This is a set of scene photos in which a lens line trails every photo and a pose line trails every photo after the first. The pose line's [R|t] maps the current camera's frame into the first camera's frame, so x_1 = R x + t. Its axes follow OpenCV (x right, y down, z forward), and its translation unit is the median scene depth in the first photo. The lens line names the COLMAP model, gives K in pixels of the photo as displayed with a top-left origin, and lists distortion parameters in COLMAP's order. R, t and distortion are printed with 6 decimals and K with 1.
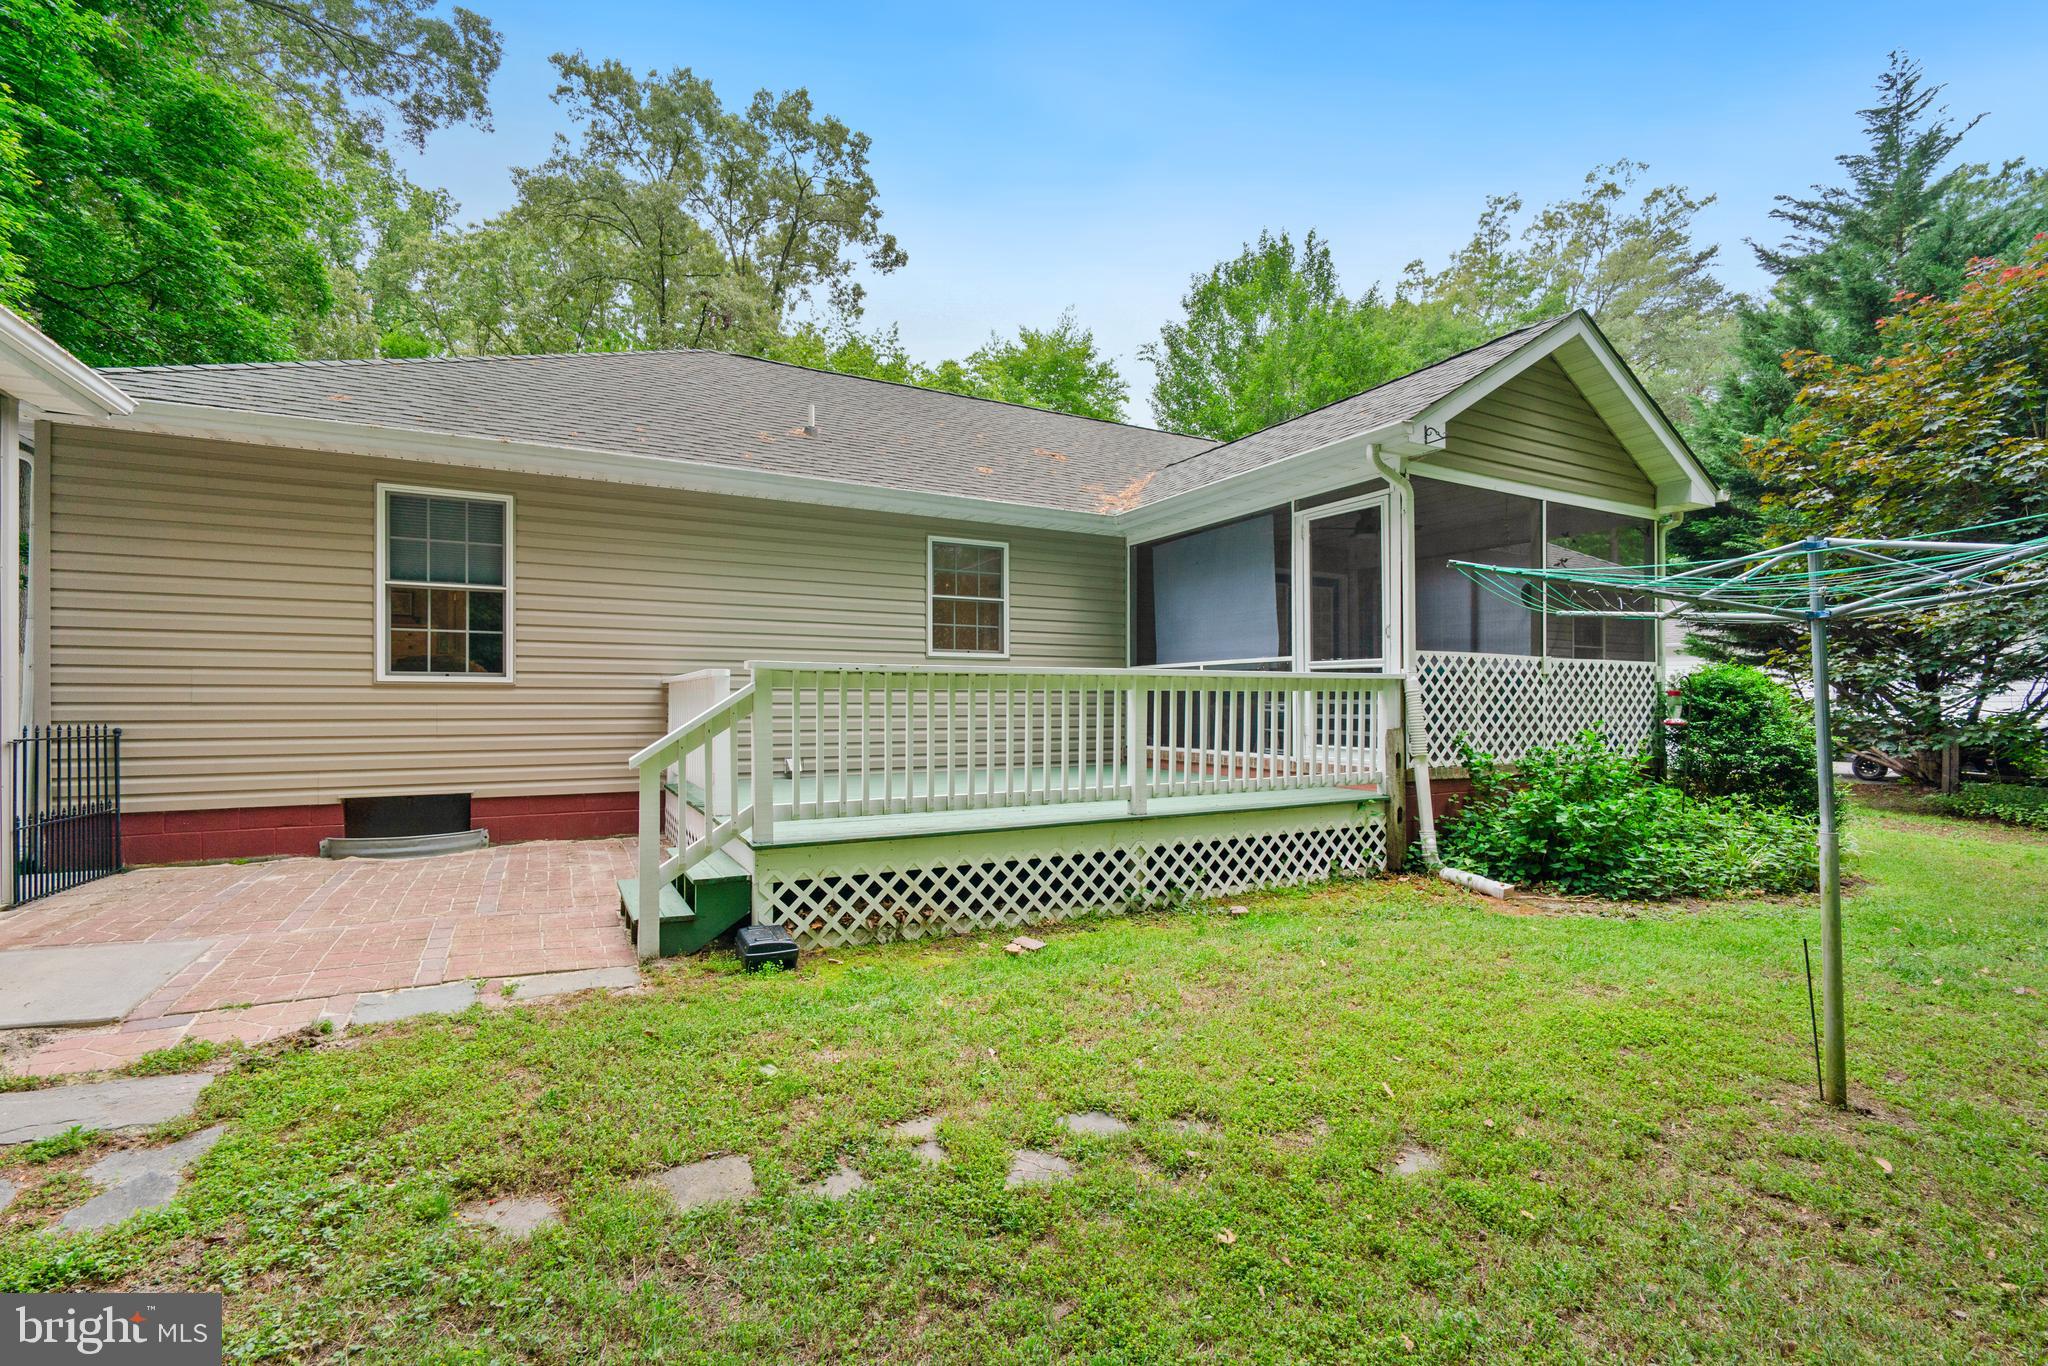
lens RADIAL K [[893.8, 0, 1024.2], [0, 893.8, 688.1], [0, 0, 1]] dist [0.000440, -0.000323]
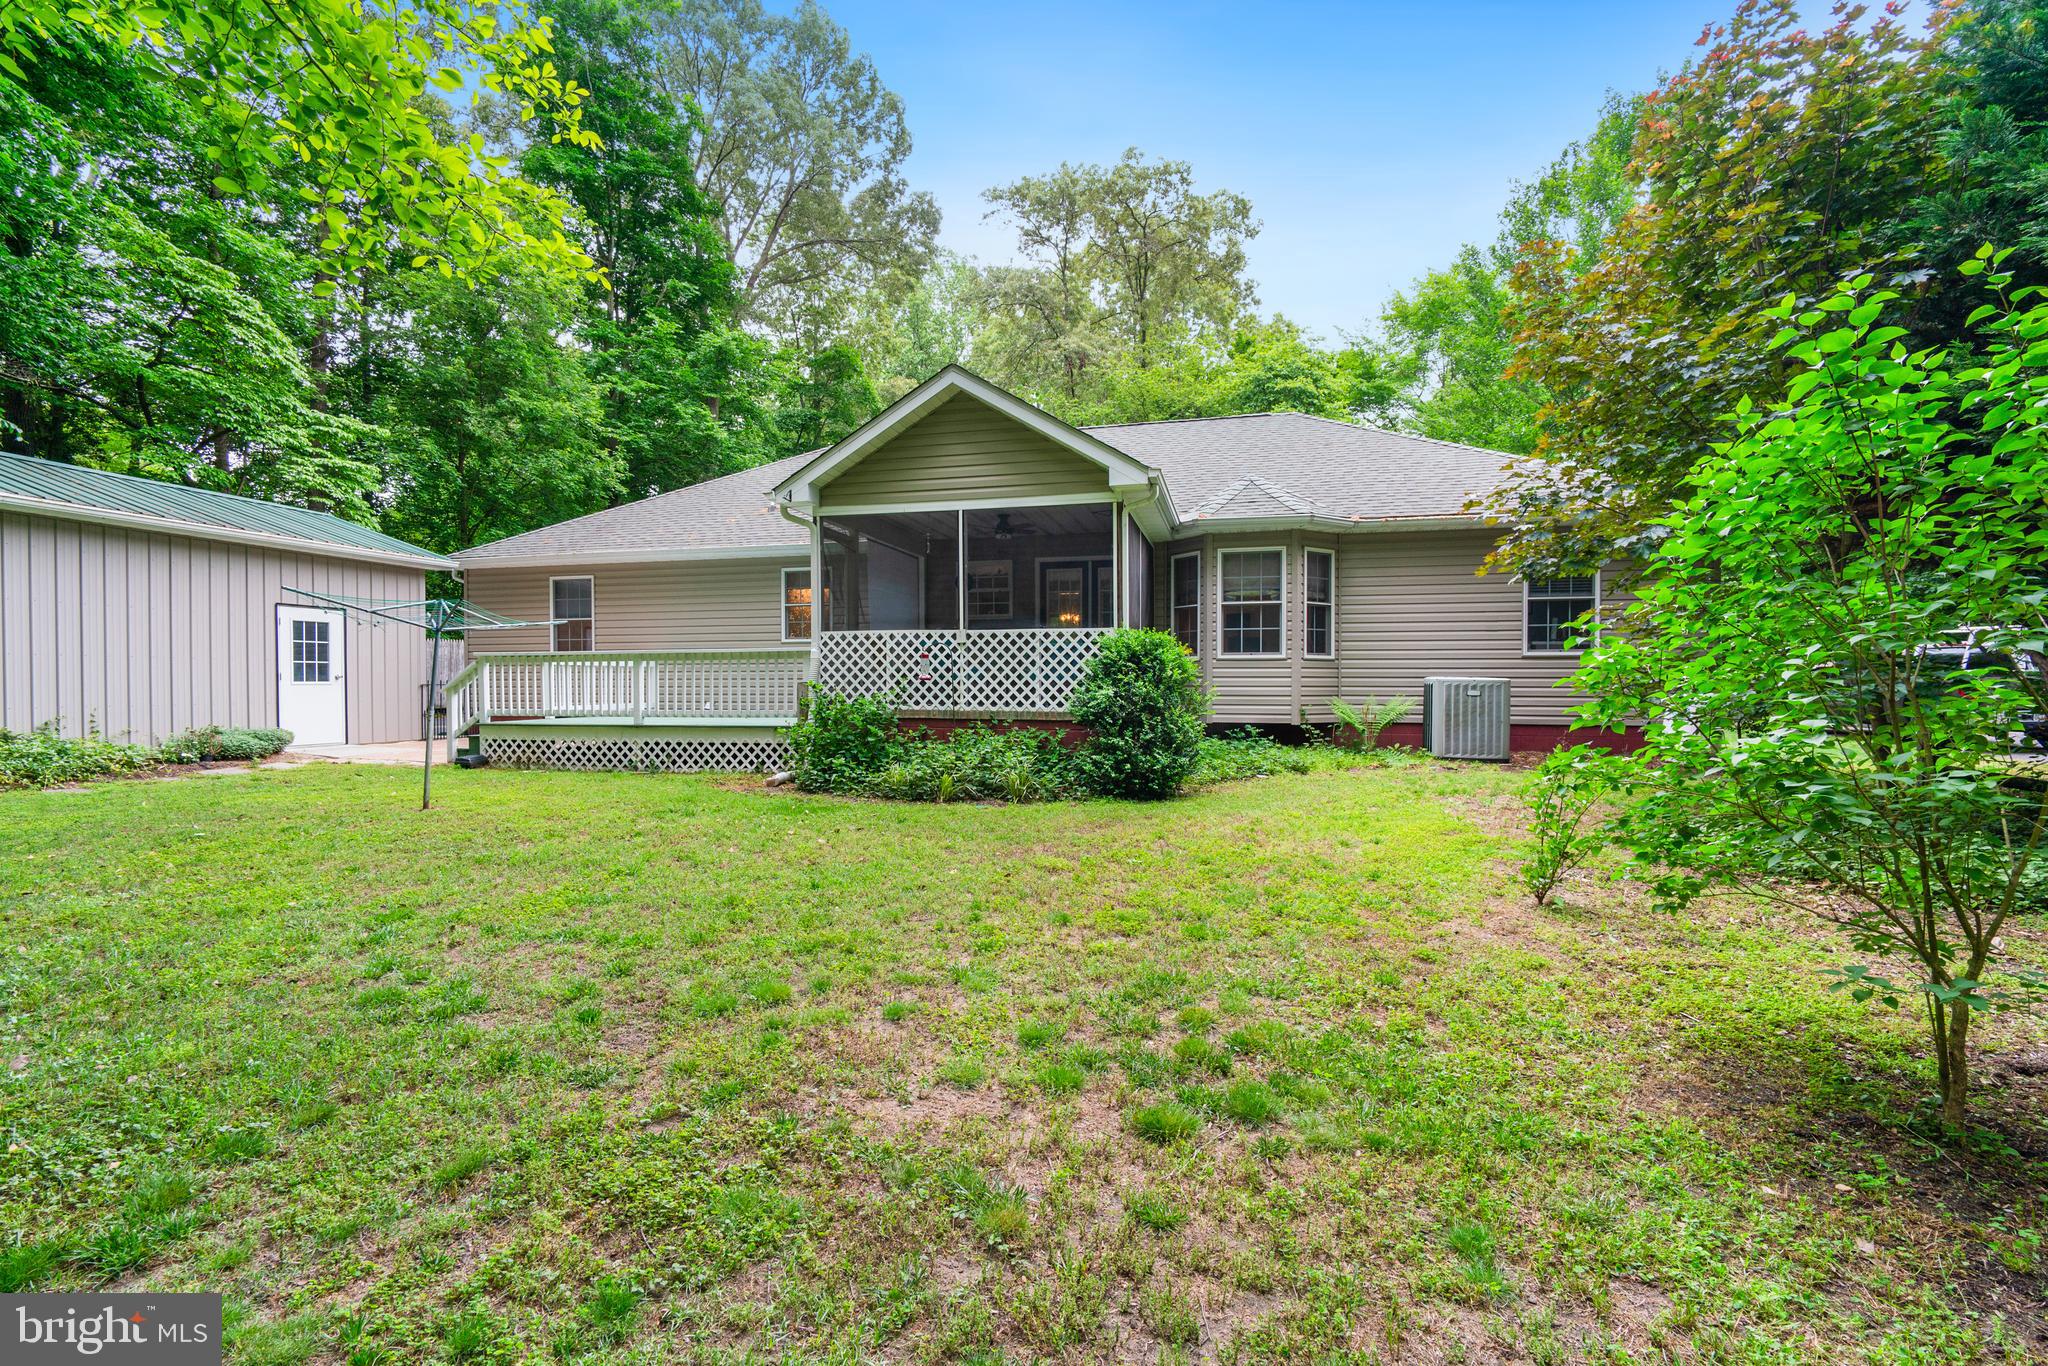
lens RADIAL K [[893.8, 0, 1021.0], [0, 893.8, 688.7], [0, 0, 1]] dist [0.000440, -0.000323]
pose [[0.741875, 0.001459, -0.670536, 2.026531], [0.009134, 0.999883, 0.012281, 0.046885], [0.670476, -0.015236, 0.741775, 0.114774]]
